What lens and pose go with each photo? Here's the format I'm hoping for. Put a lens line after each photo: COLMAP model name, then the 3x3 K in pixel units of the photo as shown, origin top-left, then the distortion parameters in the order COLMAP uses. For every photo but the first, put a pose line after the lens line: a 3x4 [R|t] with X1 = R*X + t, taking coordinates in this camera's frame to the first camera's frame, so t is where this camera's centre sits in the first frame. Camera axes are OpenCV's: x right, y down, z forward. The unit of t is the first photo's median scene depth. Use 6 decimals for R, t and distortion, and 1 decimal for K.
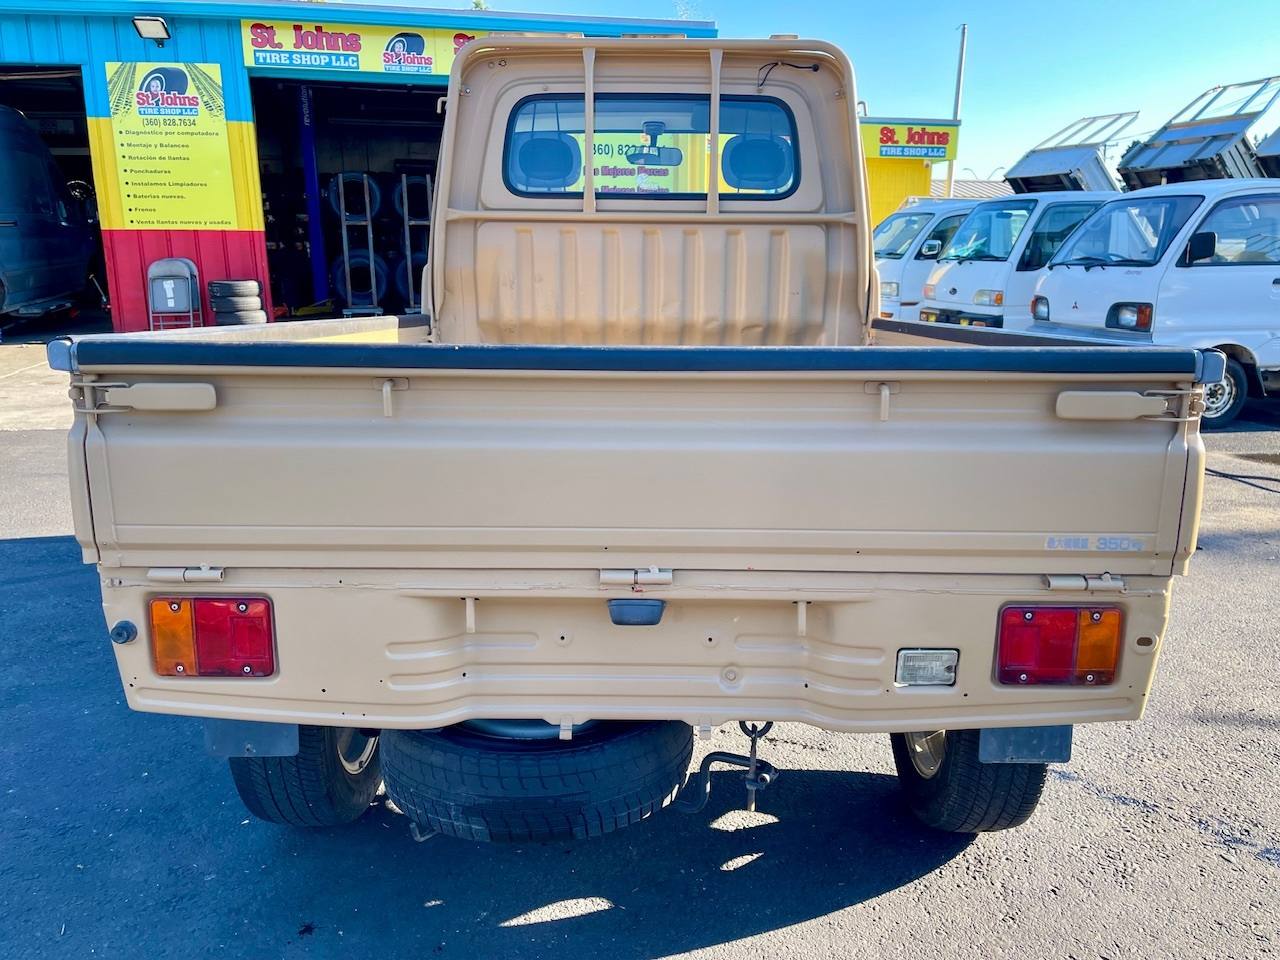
lens RADIAL K [[983.6, 0, 640.0], [0, 983.6, 480.0], [0, 0, 1]] dist [0.032531, -0.062875]
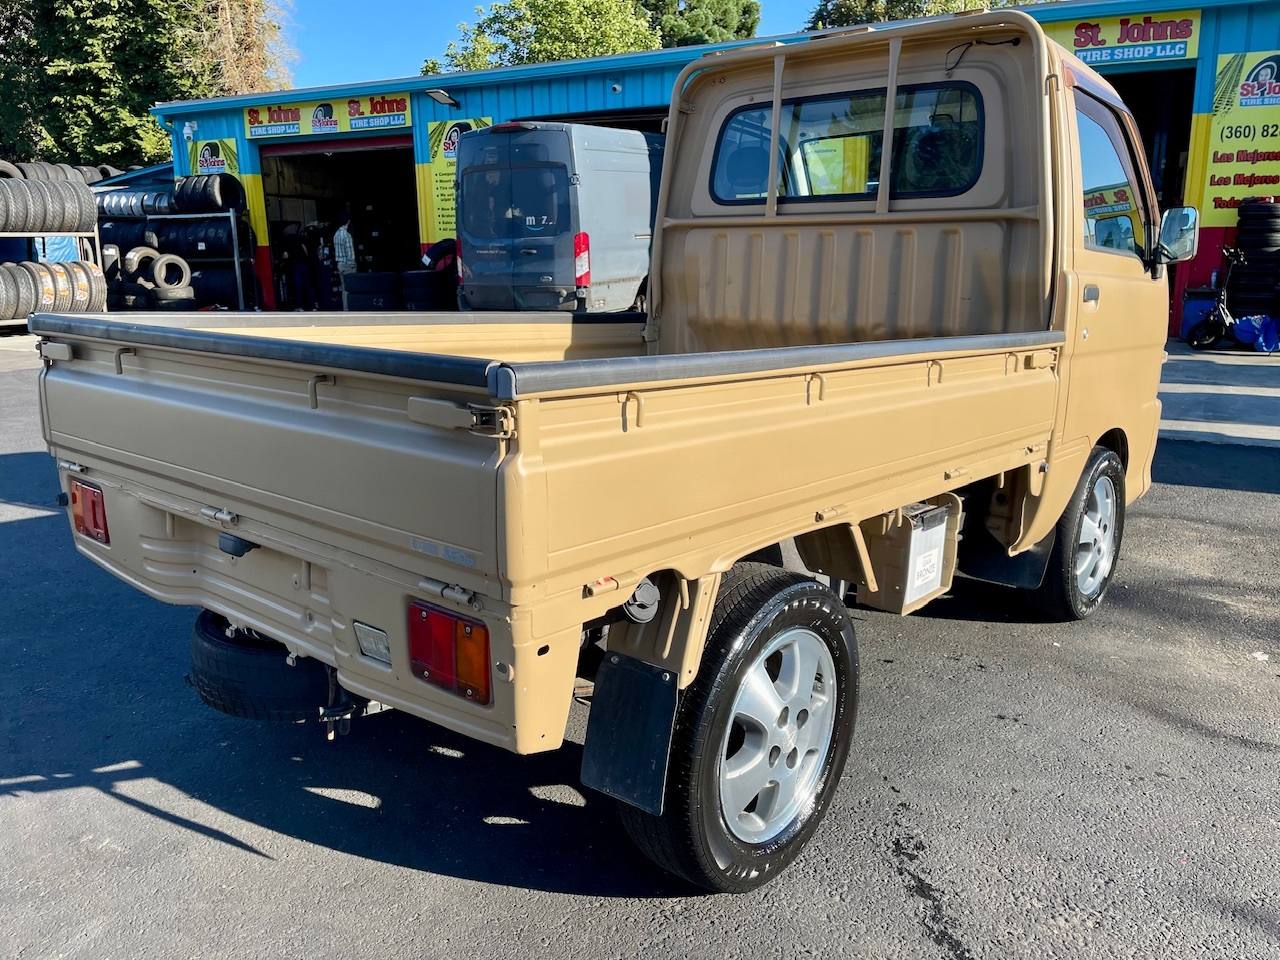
lens RADIAL K [[986.4, 0, 640.0], [0, 986.4, 480.0], [0, 0, 1]] dist [-0.038256, -0.003921]
pose [[0.758818, 0.129861, -0.638225, 0.522770], [-0.128200, 0.990531, 0.049121, -0.035640], [0.638561, 0.044547, 0.768281, 0.149703]]
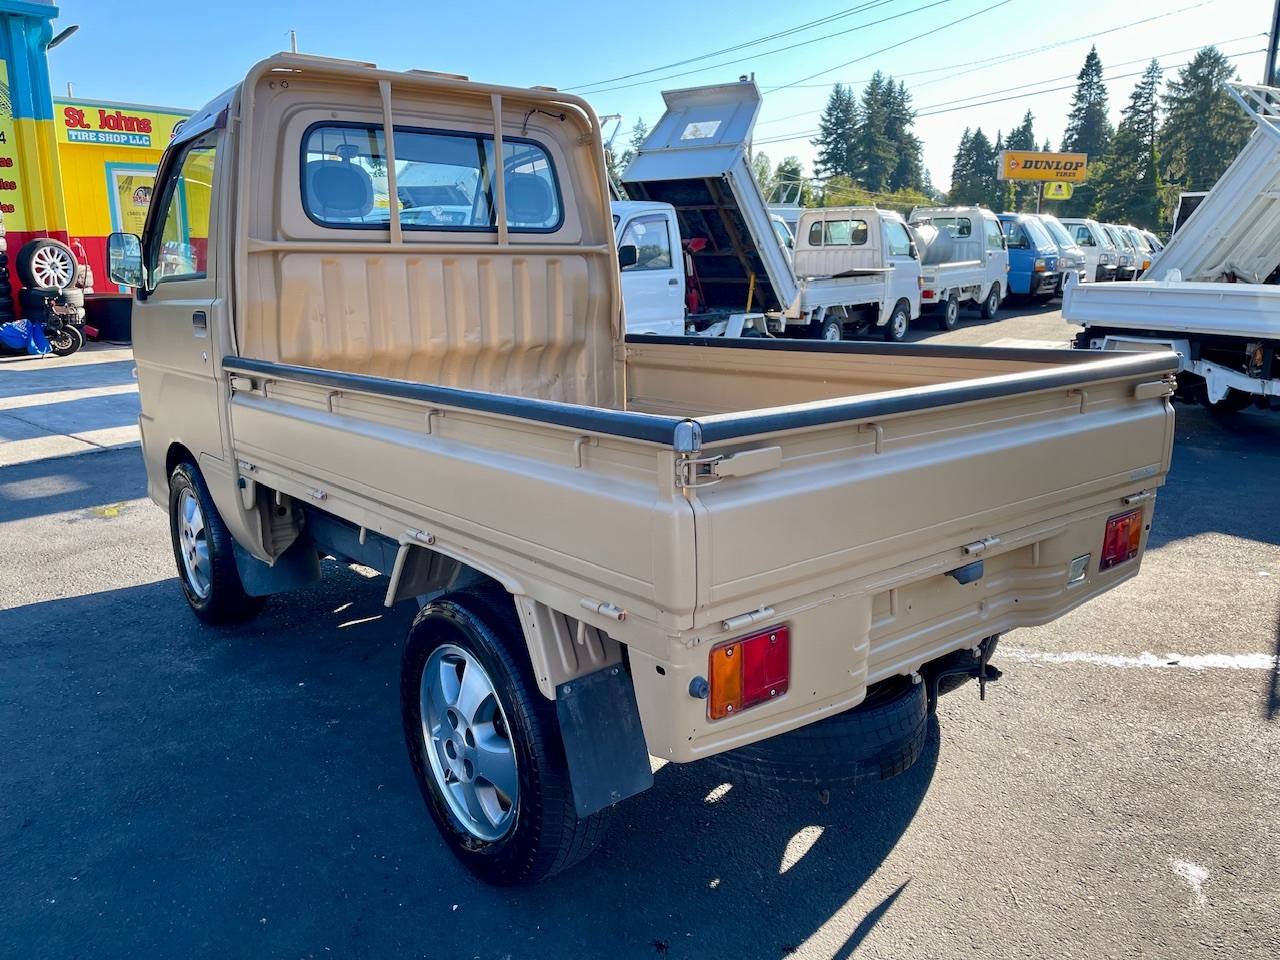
lens RADIAL K [[978.2, 0, 638.0], [0, 978.2, 466.9], [0, 0, 1]] dist [-0.003708, -0.012458]
pose [[0.777579, -0.136746, 0.613736, -0.499428], [0.138410, 0.989349, 0.045075, -0.058485], [-0.613363, 0.049898, 0.788223, 0.081646]]
